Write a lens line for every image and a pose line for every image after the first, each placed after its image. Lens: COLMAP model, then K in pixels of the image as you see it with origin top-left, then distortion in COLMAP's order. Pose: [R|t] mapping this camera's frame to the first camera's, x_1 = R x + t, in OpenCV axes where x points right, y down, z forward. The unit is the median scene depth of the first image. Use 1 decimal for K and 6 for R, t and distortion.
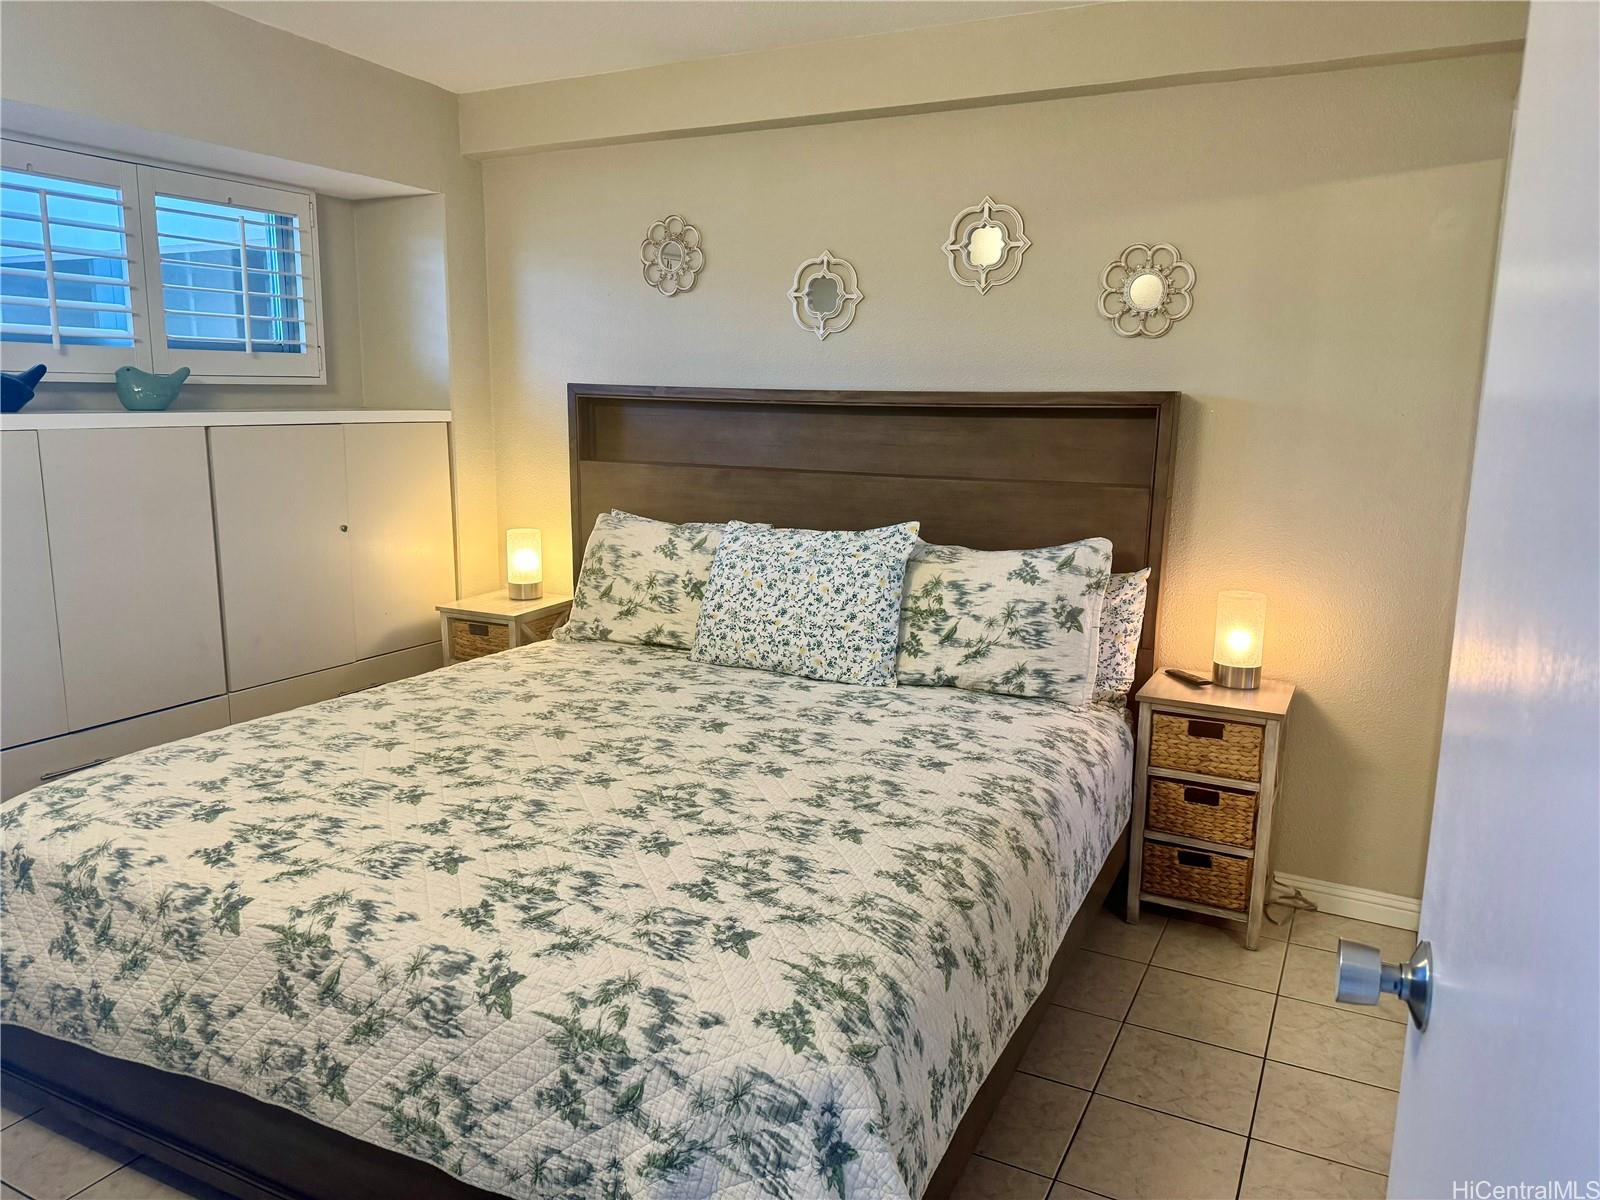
lens RADIAL K [[1129.1, 0, 800.0], [0, 1129.1, 600.0], [0, 0, 1]] dist [0.095806, -0.096533]
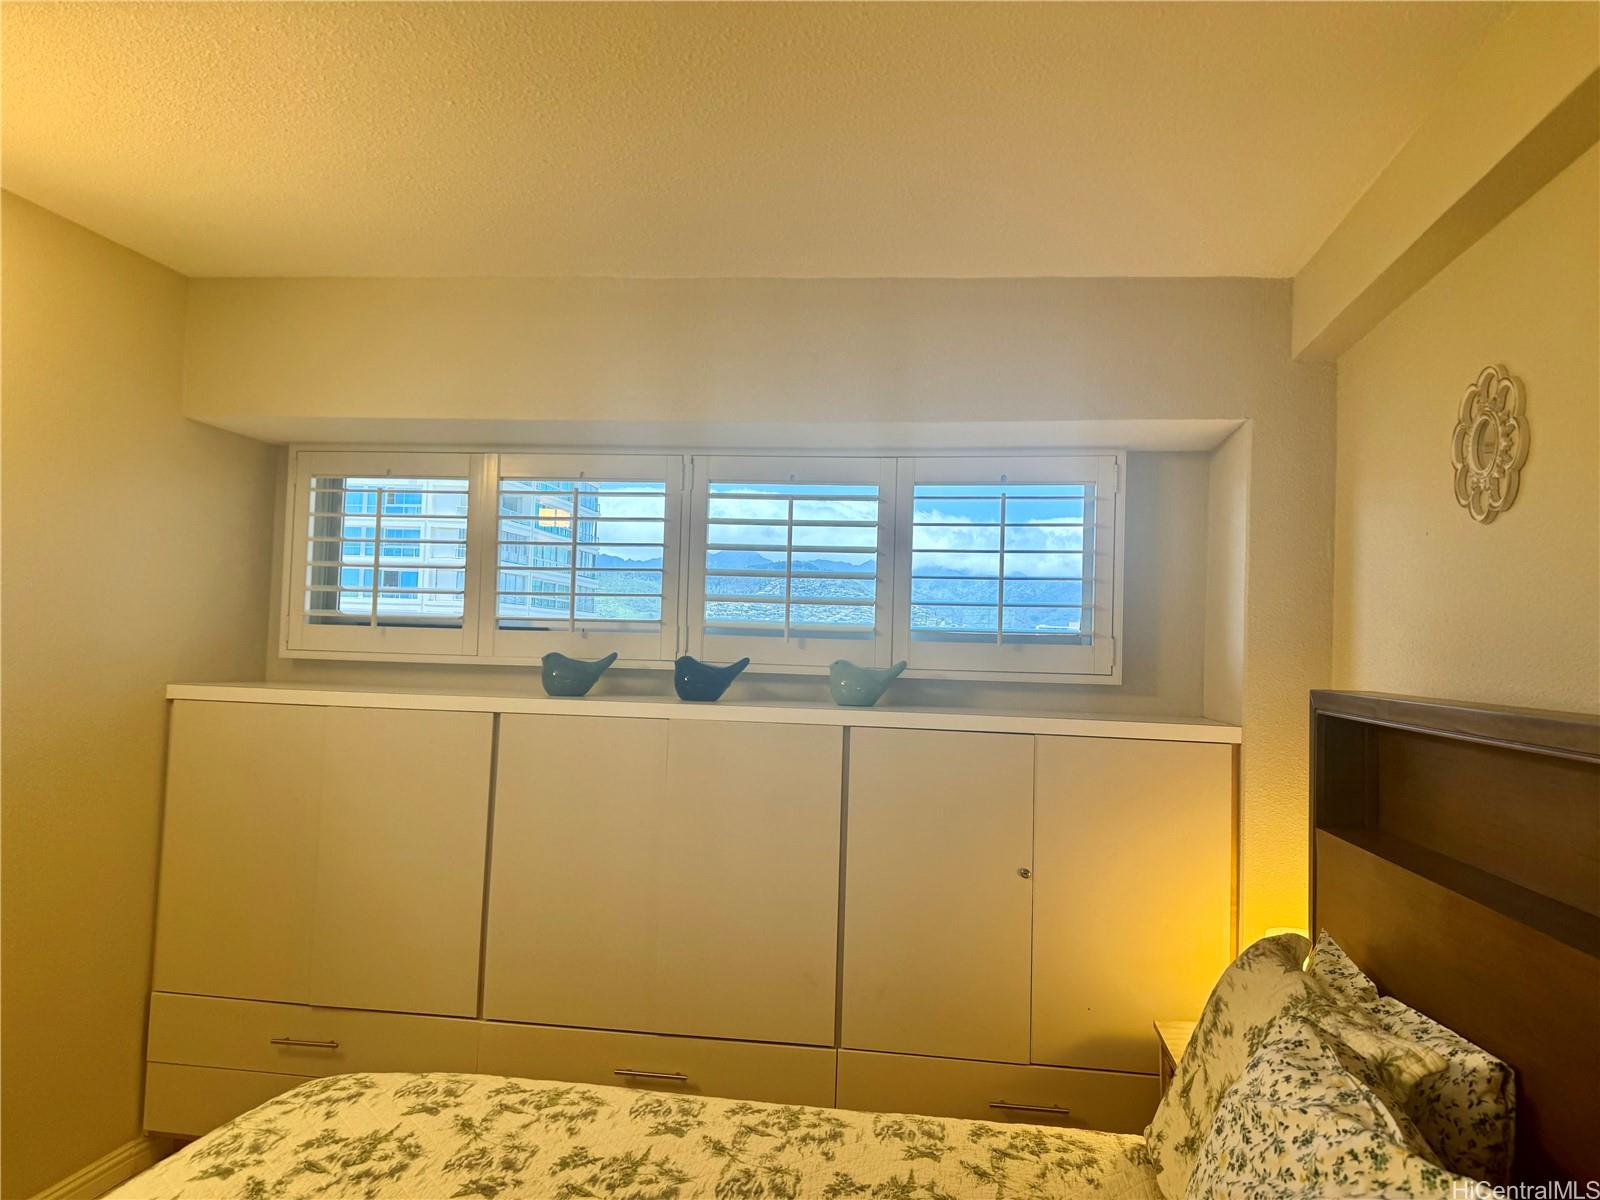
lens RADIAL K [[1129.1, 0, 800.0], [0, 1129.1, 600.0], [0, 0, 1]] dist [0.095806, -0.096533]
pose [[0.333208, -0.042149, -0.941911, 0.387716], [-0.196876, 0.973868, -0.113225, -0.183011], [0.922069, 0.223168, 0.316203, 0.874014]]
